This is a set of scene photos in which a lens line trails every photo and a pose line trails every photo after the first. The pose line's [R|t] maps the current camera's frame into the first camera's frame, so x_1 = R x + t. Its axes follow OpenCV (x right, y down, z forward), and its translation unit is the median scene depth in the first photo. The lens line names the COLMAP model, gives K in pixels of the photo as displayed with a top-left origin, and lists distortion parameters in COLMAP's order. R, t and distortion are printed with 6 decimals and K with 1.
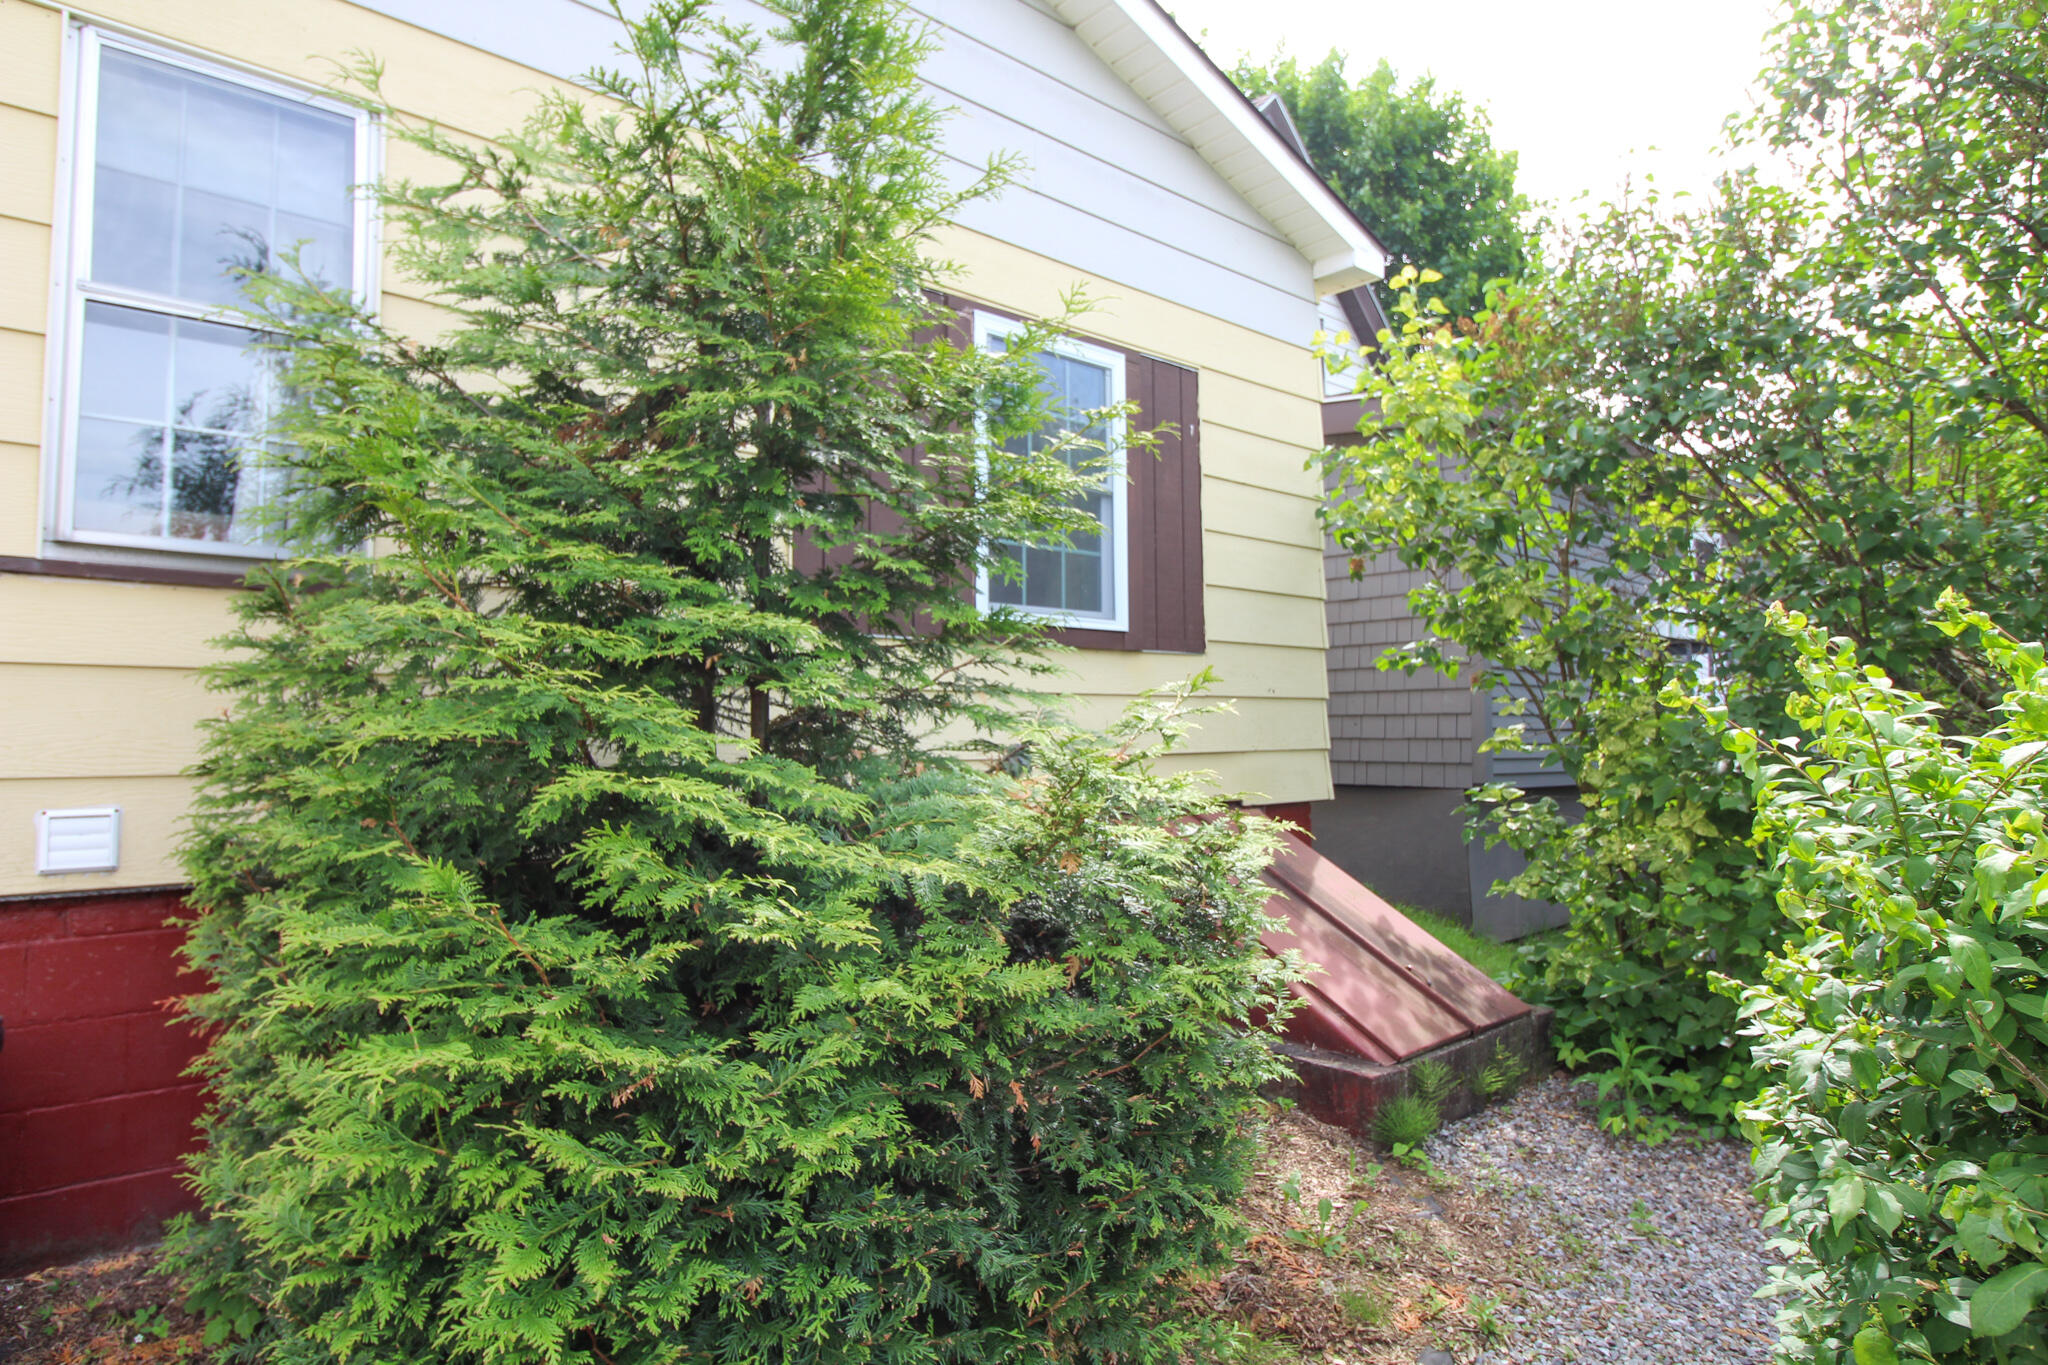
lens RADIAL K [[1185.1, 0, 1022.7], [0, 1185.1, 682.7], [0, 0, 1]] dist [0.008403, 0.000019]
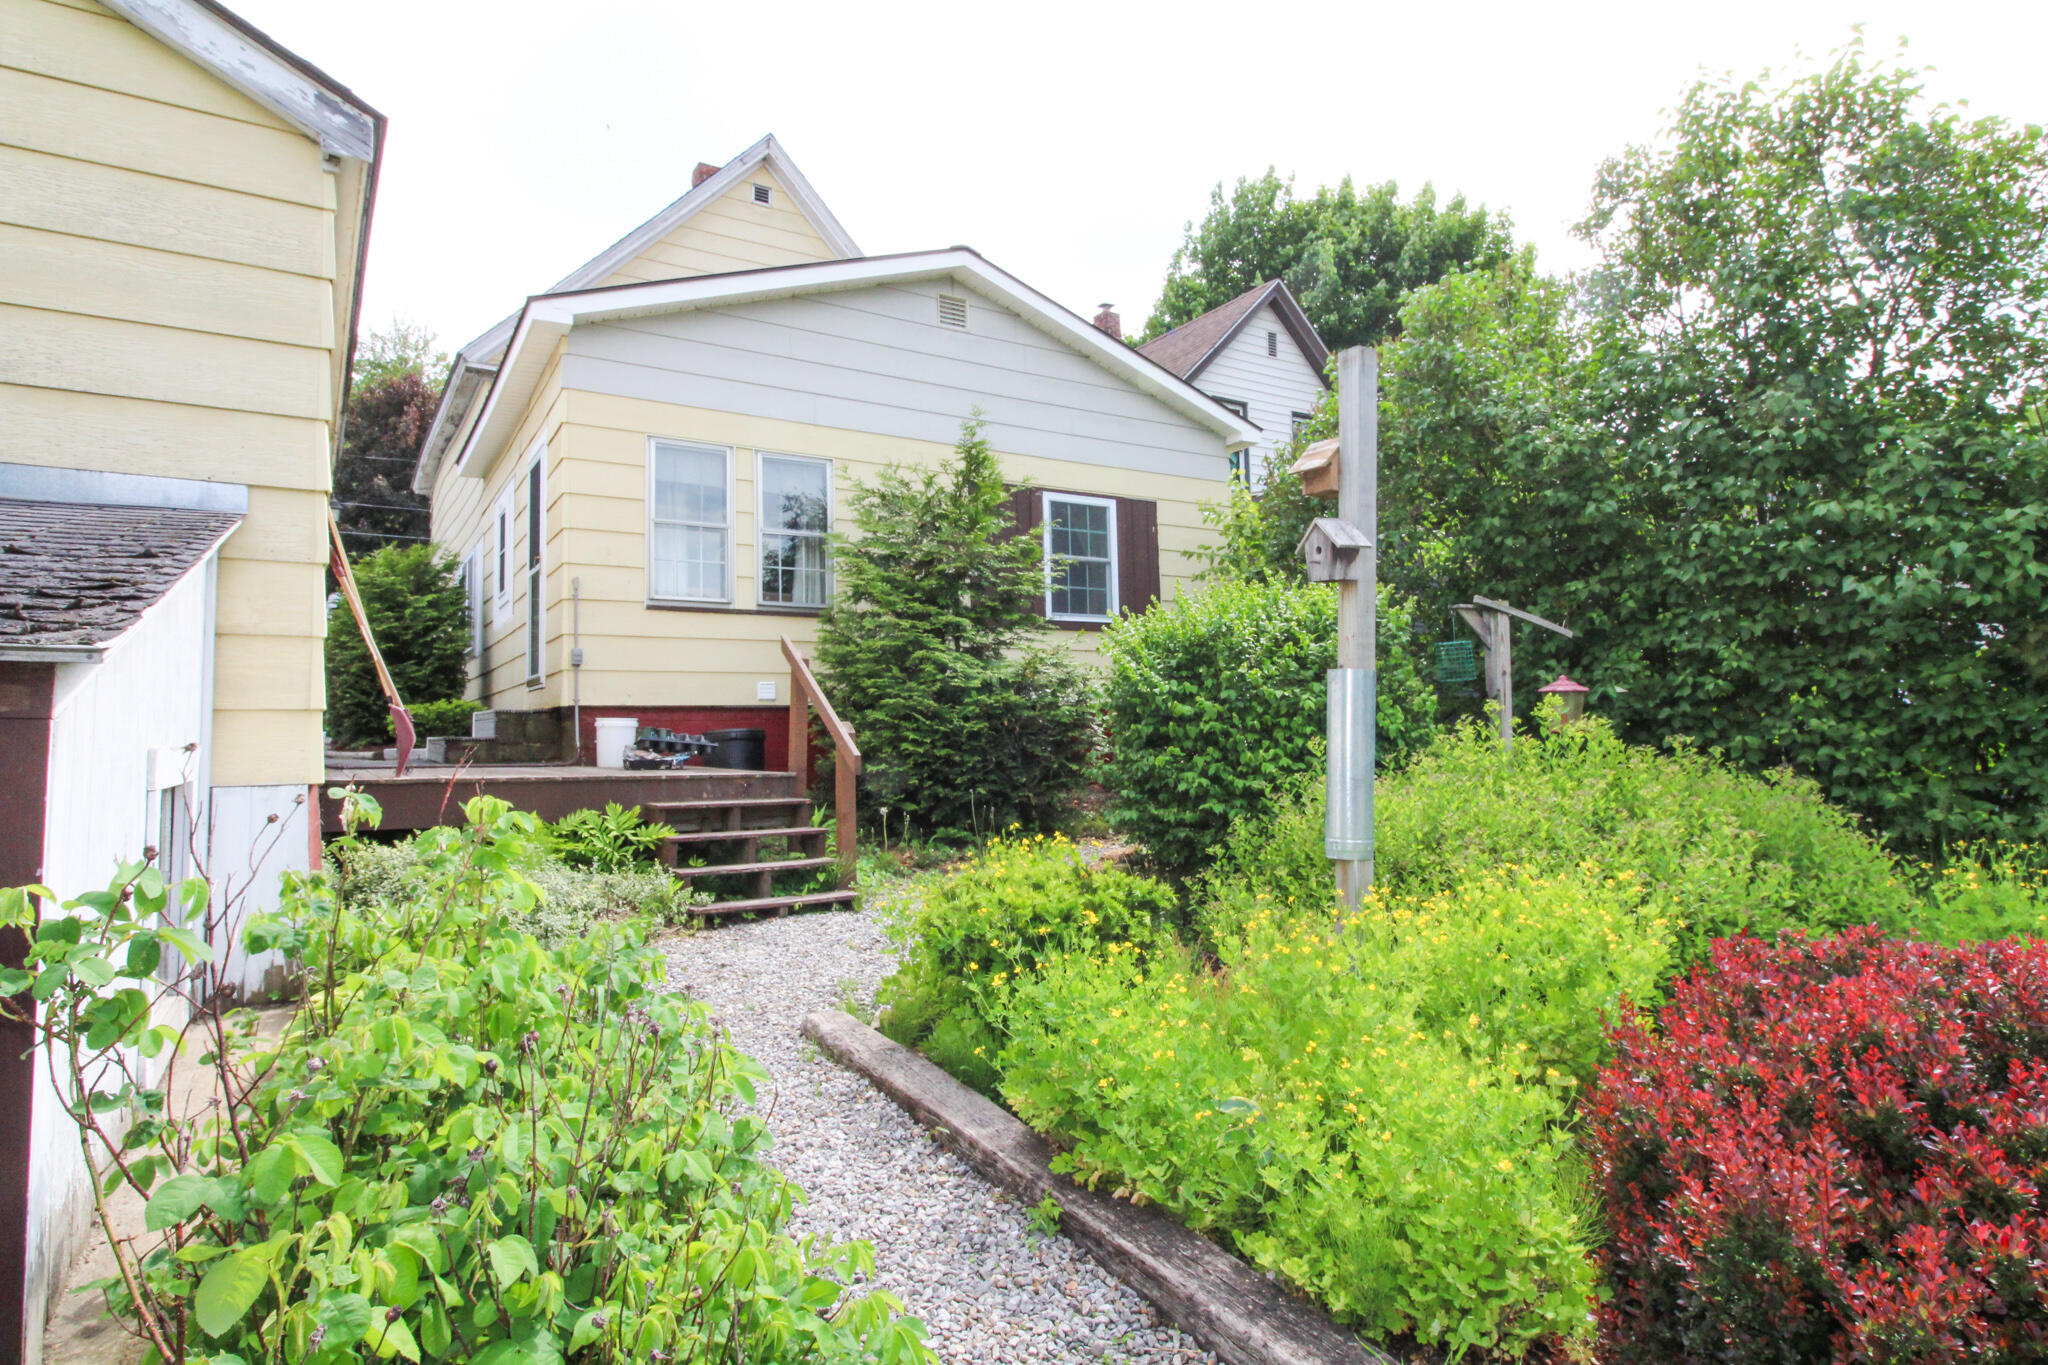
lens RADIAL K [[1107.2, 0, 1024.2], [0, 1107.2, 680.5], [0, 0, 1]] dist [-0.005660, -0.000280]
pose [[0.984248, -0.028374, -0.174501, 0.658117], [0.027004, 0.999583, -0.010220, 0.201864], [0.174718, 0.005346, 0.984604, -2.668558]]
